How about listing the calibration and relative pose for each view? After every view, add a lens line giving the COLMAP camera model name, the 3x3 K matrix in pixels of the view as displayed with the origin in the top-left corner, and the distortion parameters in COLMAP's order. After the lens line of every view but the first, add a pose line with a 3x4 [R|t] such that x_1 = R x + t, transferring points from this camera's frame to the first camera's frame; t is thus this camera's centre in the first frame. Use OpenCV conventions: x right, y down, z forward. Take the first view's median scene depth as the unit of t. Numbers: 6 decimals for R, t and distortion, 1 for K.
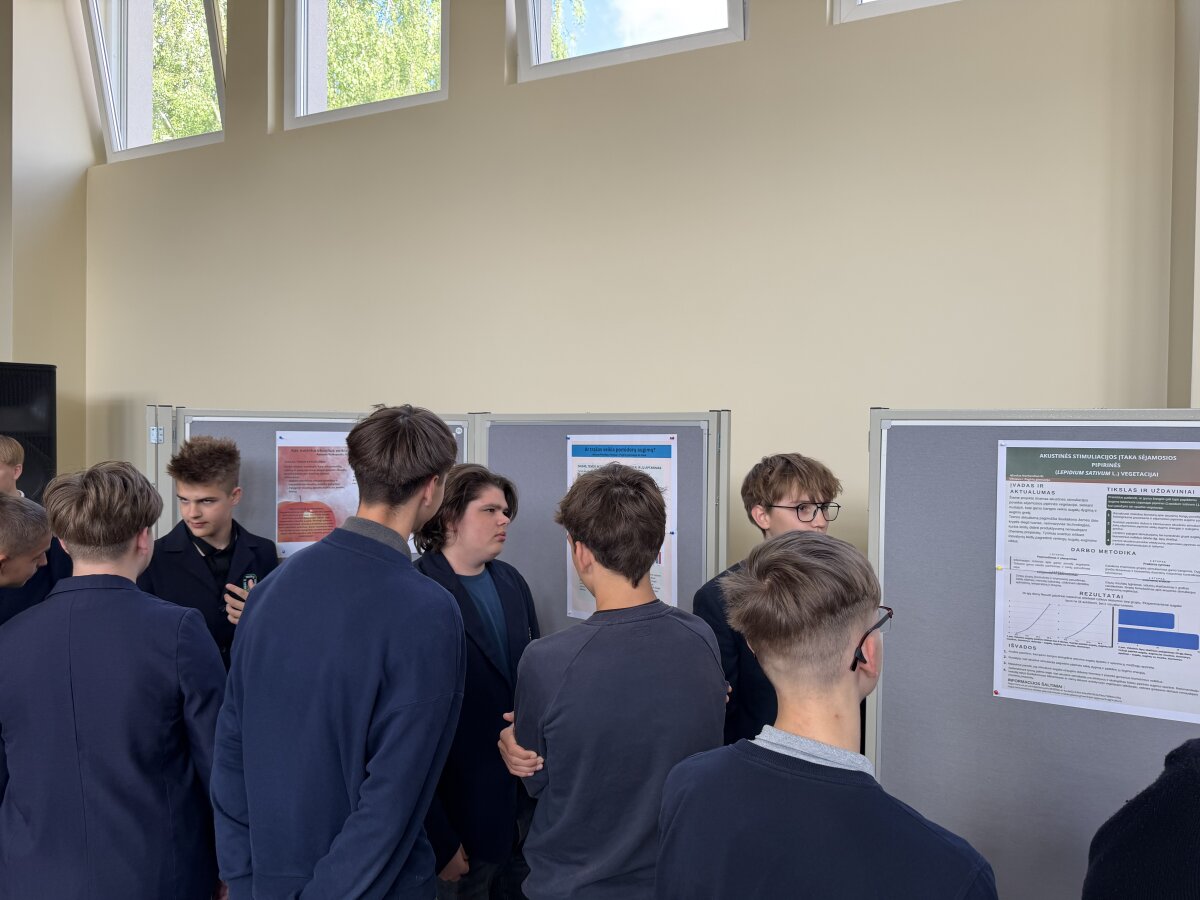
lens RADIAL K [[798.4, 0, 600.0], [0, 798.4, 450.0], [0, 0, 1]] dist [0.001087, -0.027653]
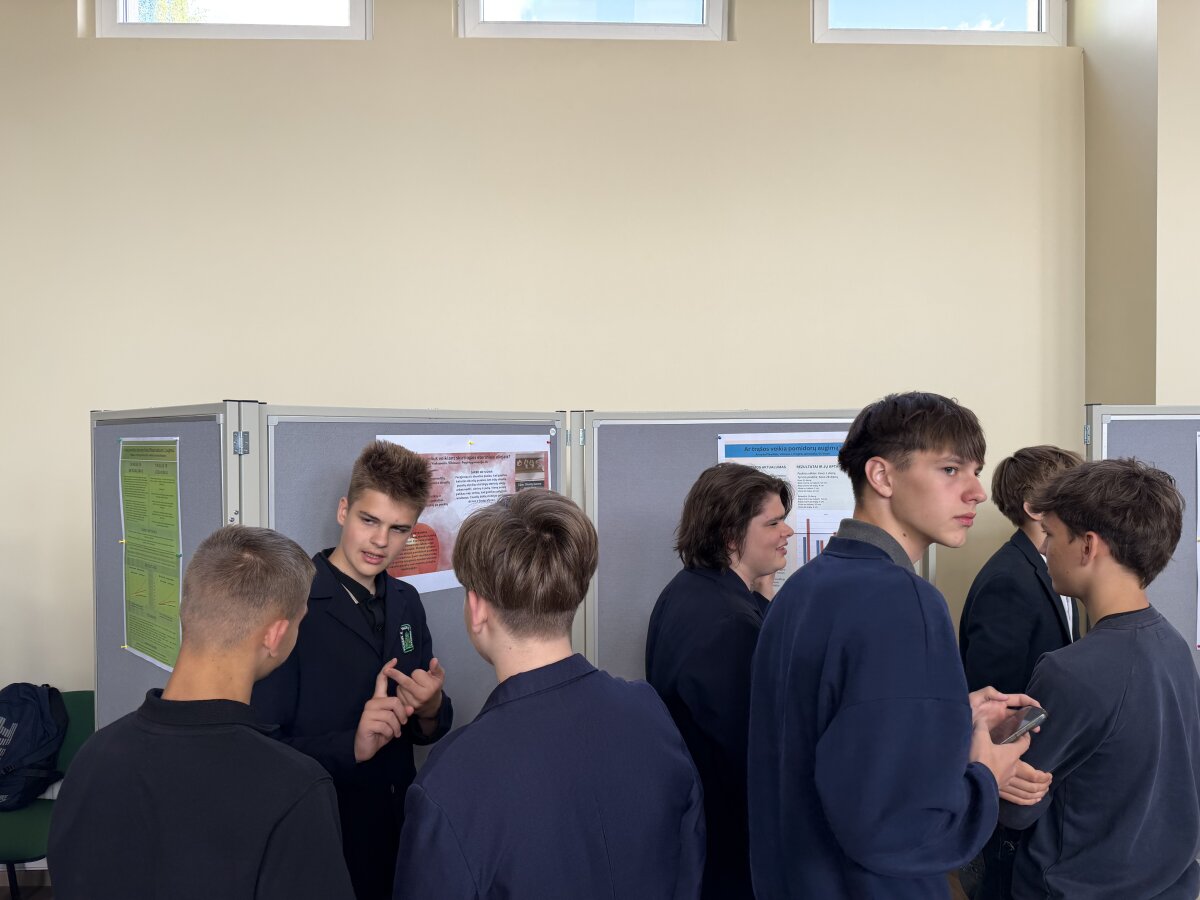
lens RADIAL K [[798.6, 0, 600.0], [0, 798.6, 450.0], [0, 0, 1]] dist [0.000545, -0.000517]
pose [[0.902824, -0.022736, 0.429410, -0.577028], [0.023272, 0.999721, 0.004005, -0.007633], [-0.429381, 0.006378, 0.903101, 0.230747]]
